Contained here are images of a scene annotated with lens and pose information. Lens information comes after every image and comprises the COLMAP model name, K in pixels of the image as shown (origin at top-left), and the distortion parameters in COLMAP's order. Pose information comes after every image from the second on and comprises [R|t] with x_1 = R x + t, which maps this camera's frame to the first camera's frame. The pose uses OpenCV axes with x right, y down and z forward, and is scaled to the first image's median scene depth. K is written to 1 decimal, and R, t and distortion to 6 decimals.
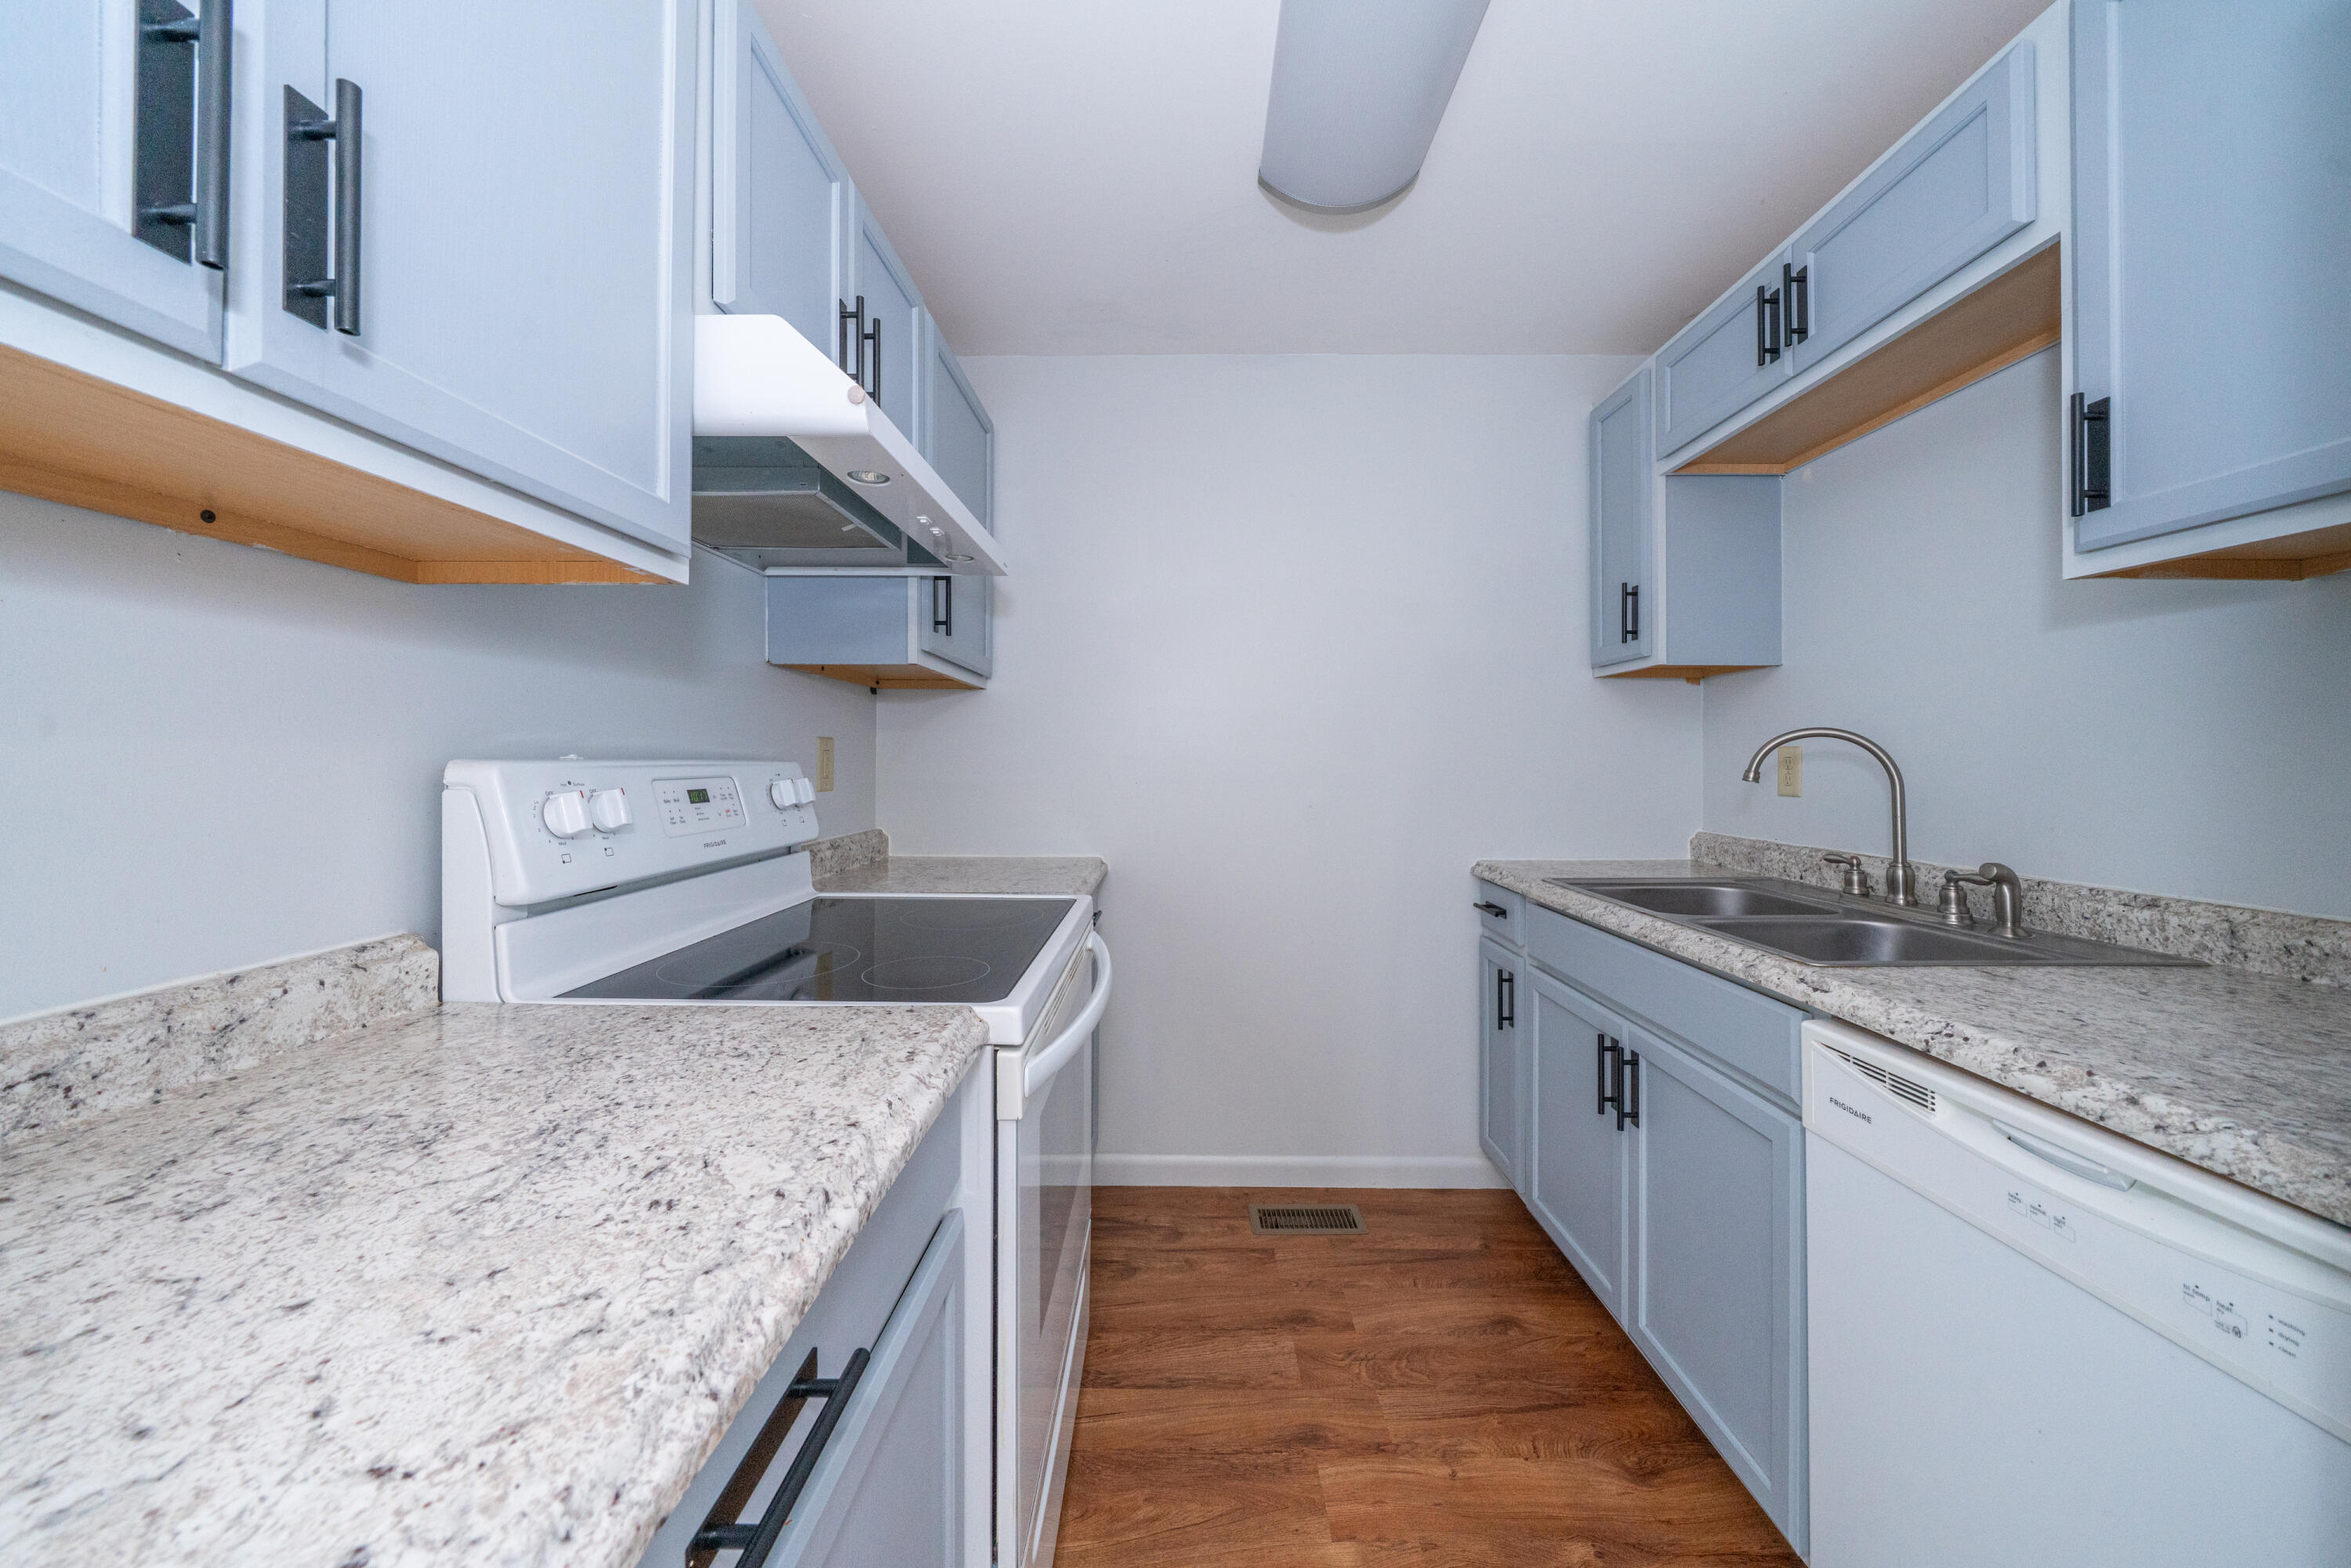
lens RADIAL K [[816.7, 0, 1175.1], [0, 816.7, 760.1], [0, 0, 1]] dist [-0.003771, -0.000196]
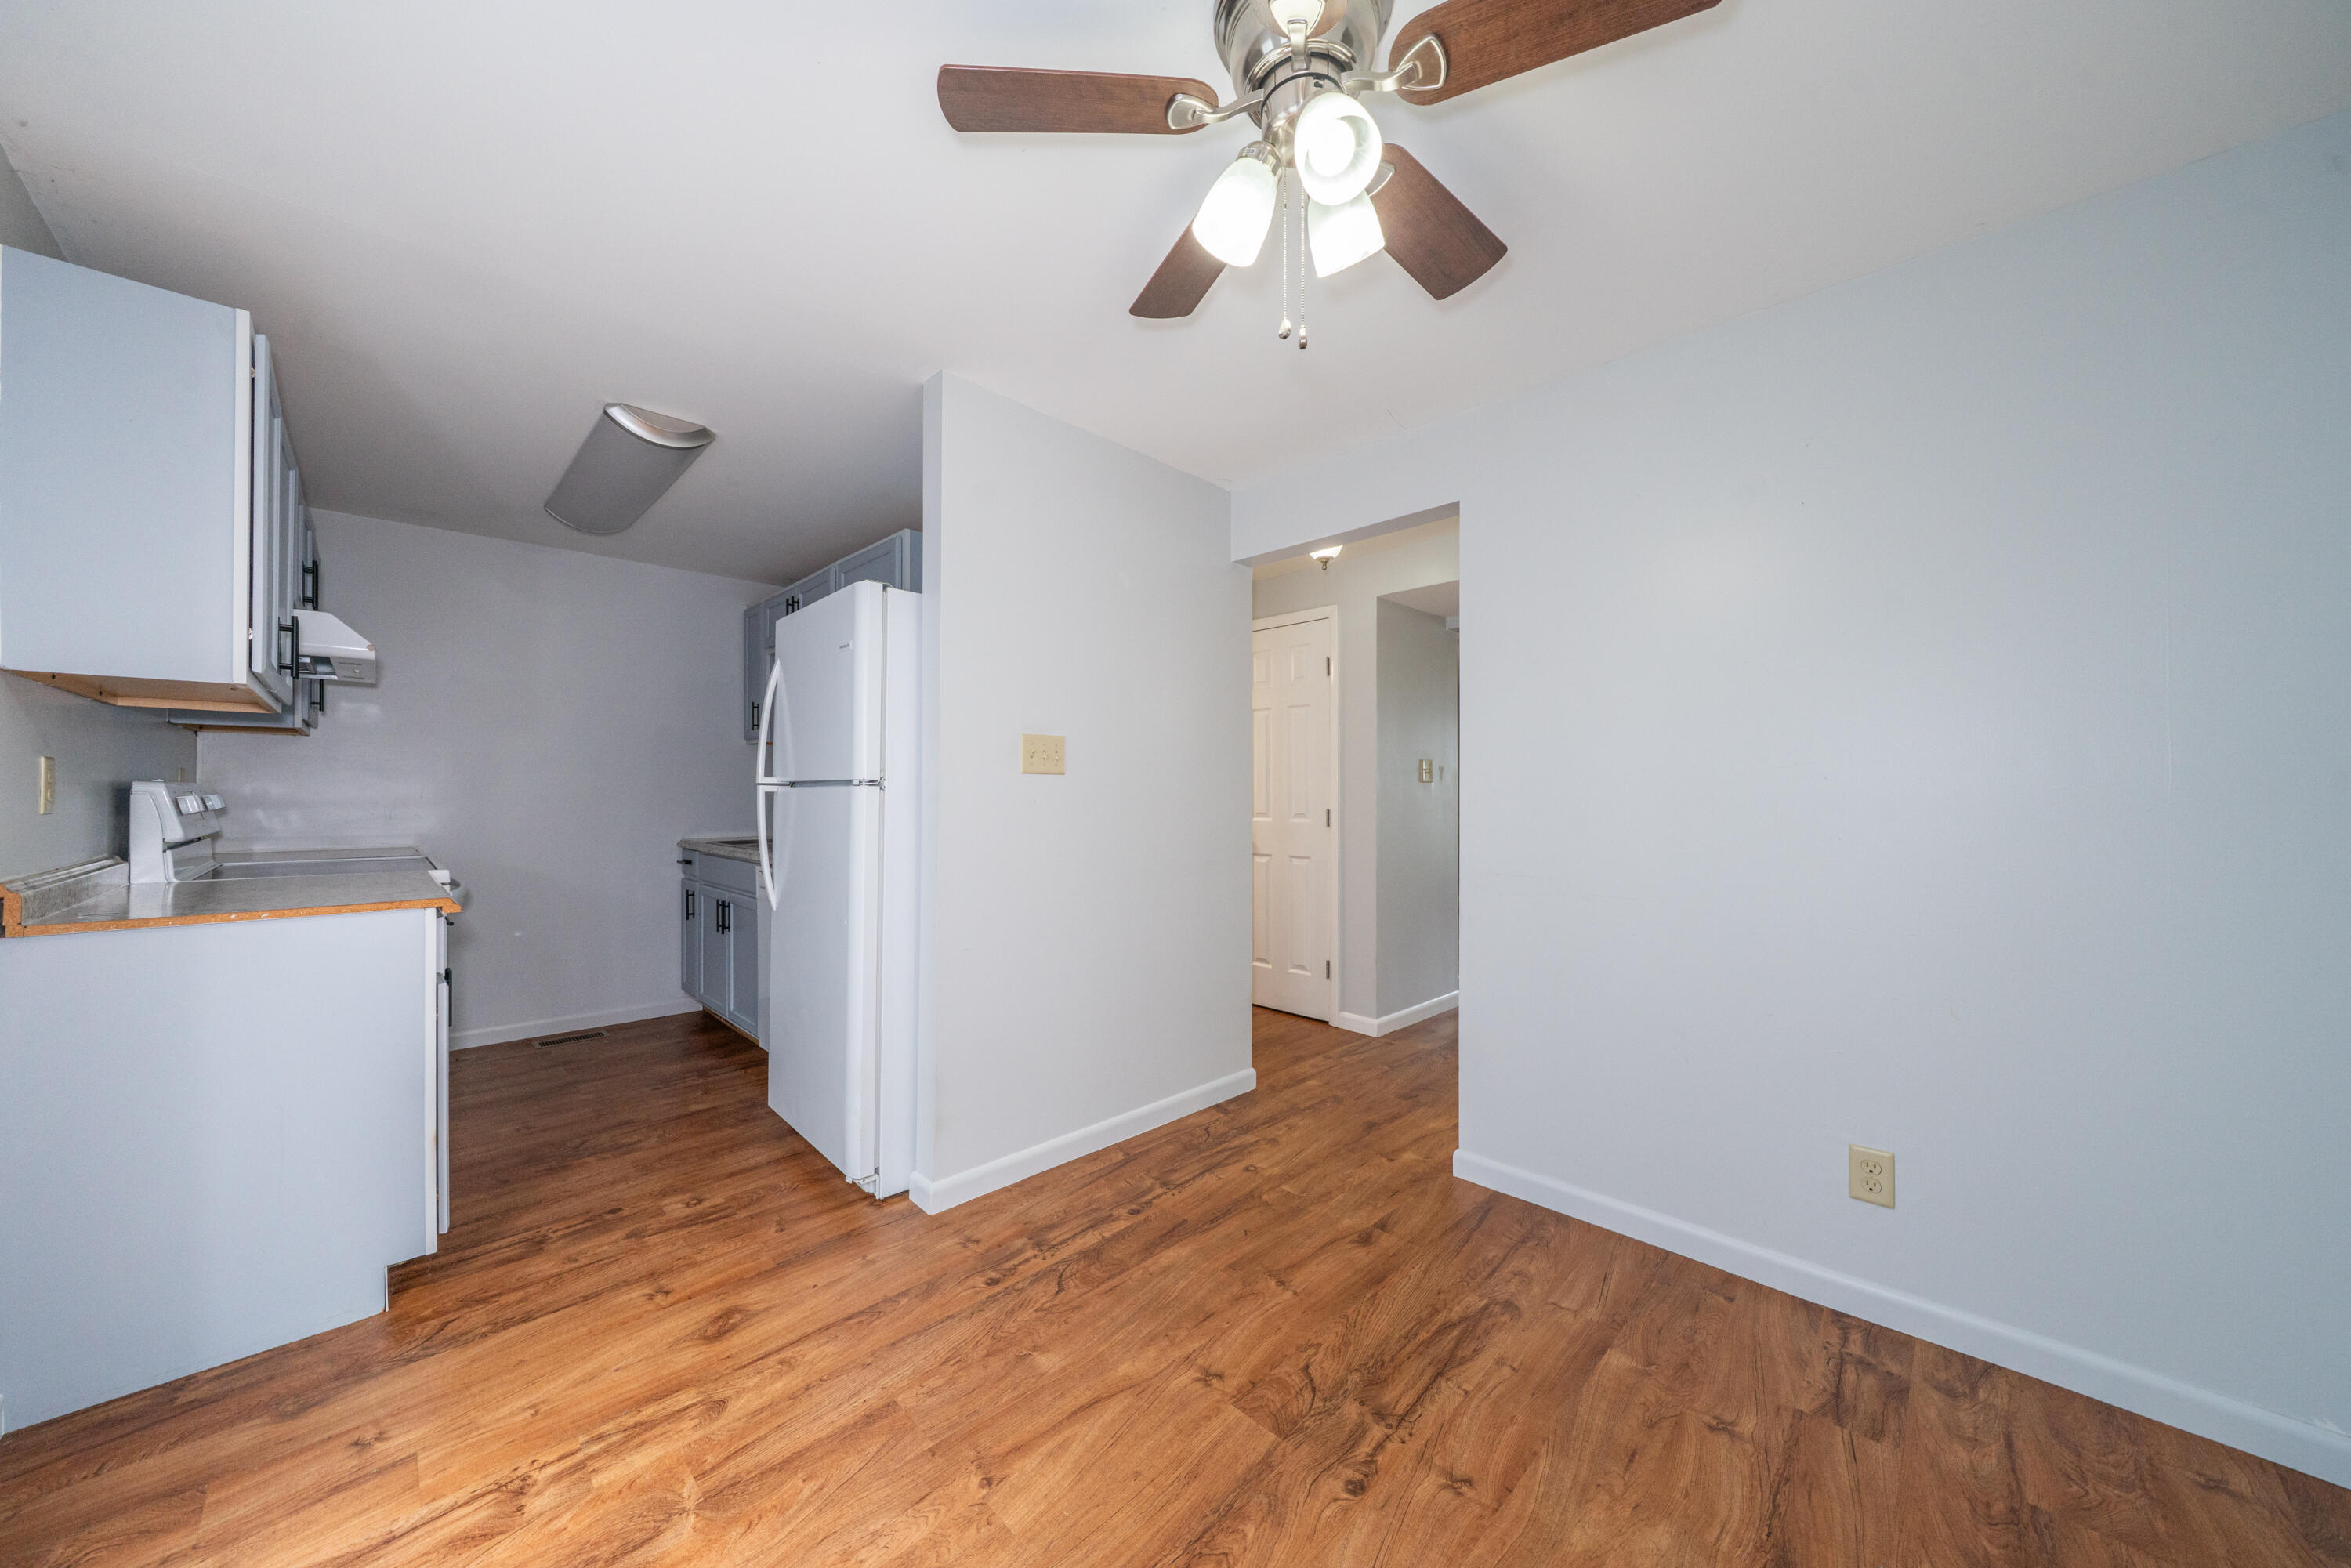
lens RADIAL K [[810.3, 0, 1129.4], [0, 810.3, 785.9], [0, 0, 1]] dist [-0.001805, -0.000287]
pose [[0.725753, 0.005822, 0.687931, -0.299395], [-0.003165, 0.999982, -0.005124, 0.012891], [-0.687948, 0.001542, 0.725758, -1.934672]]
